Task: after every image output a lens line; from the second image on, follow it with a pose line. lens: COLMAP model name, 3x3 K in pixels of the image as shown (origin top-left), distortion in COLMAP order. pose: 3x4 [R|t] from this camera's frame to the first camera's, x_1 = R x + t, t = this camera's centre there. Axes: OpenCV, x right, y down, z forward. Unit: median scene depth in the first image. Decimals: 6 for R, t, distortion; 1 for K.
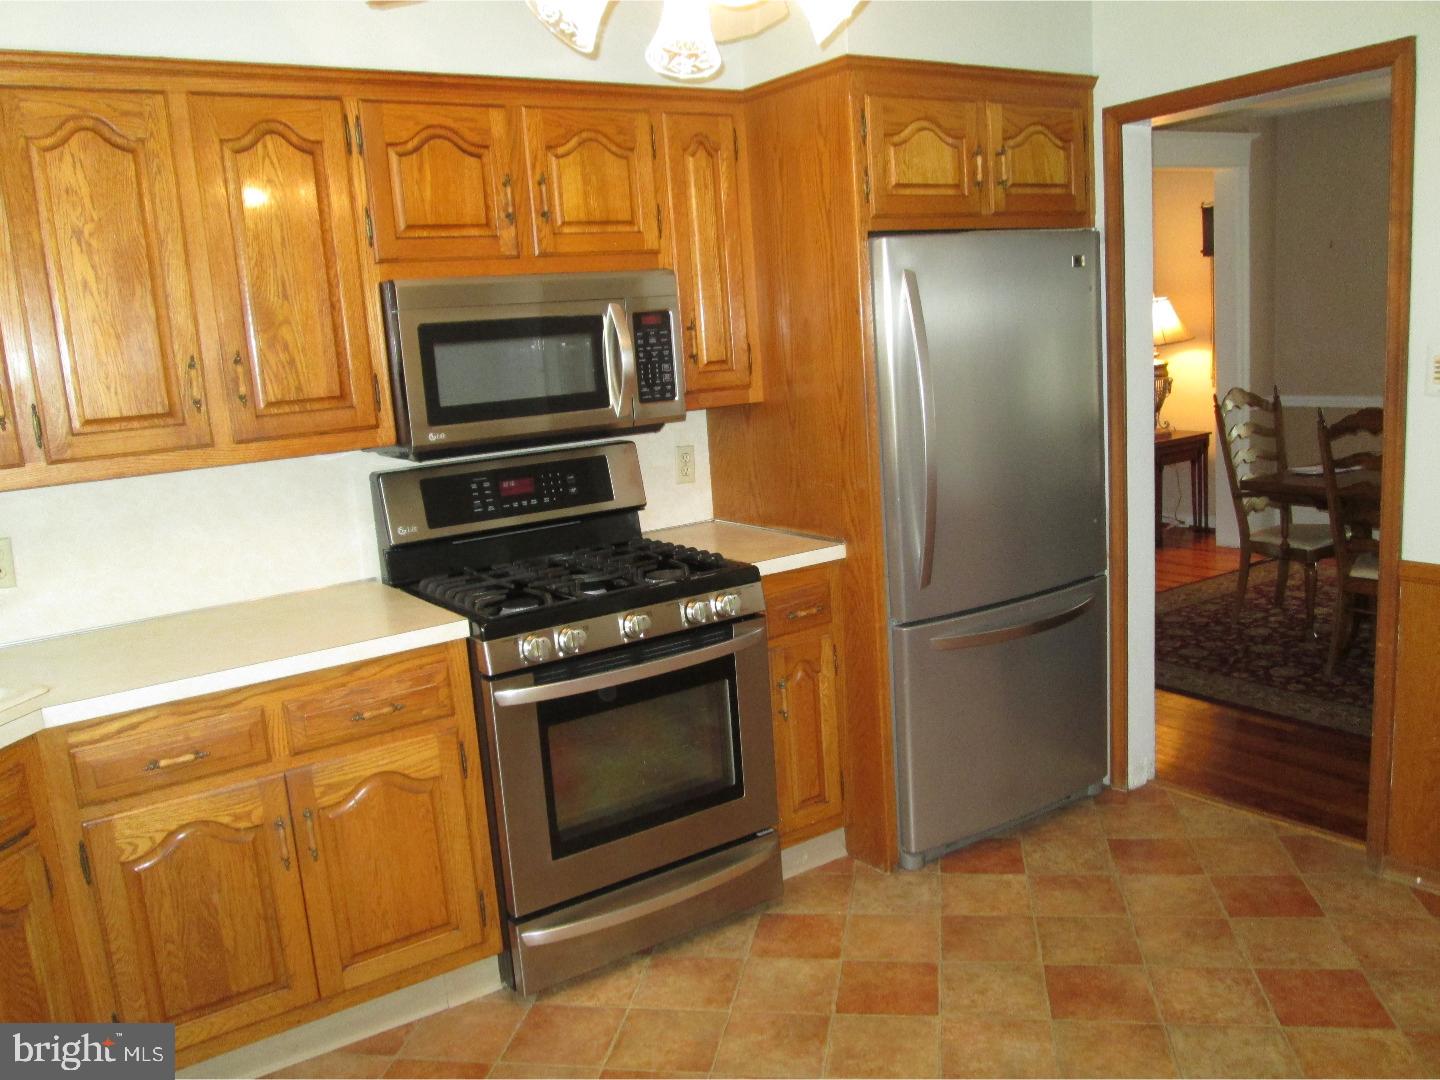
lens RADIAL K [[1155.4, 0, 720.0], [0, 1155.4, 540.0], [0, 0, 1]] dist [-0.036545, 0.005781]
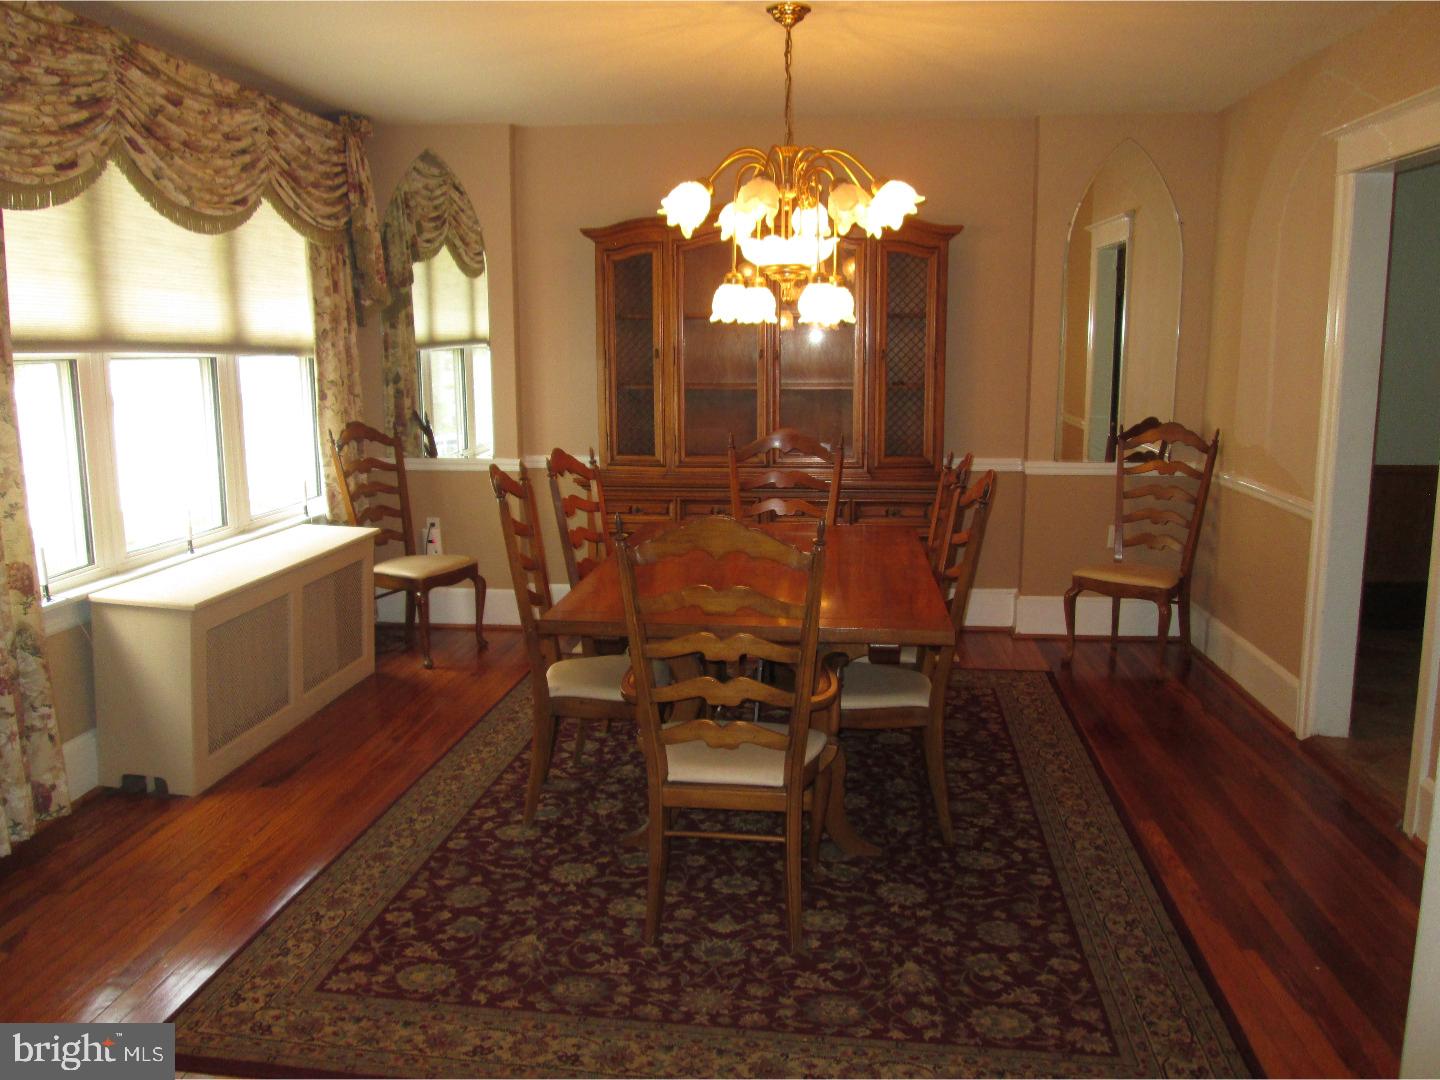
lens RADIAL K [[1179.9, 0, 714.3], [0, 1179.9, 547.6], [0, 0, 1]] dist [-0.044735, 0.014596]
pose [[-0.768756, -0.035175, 0.638574, 0.160921], [0.170853, 0.950901, 0.258063, -0.269466], [-0.616298, 0.307490, -0.725001, 1.501712]]
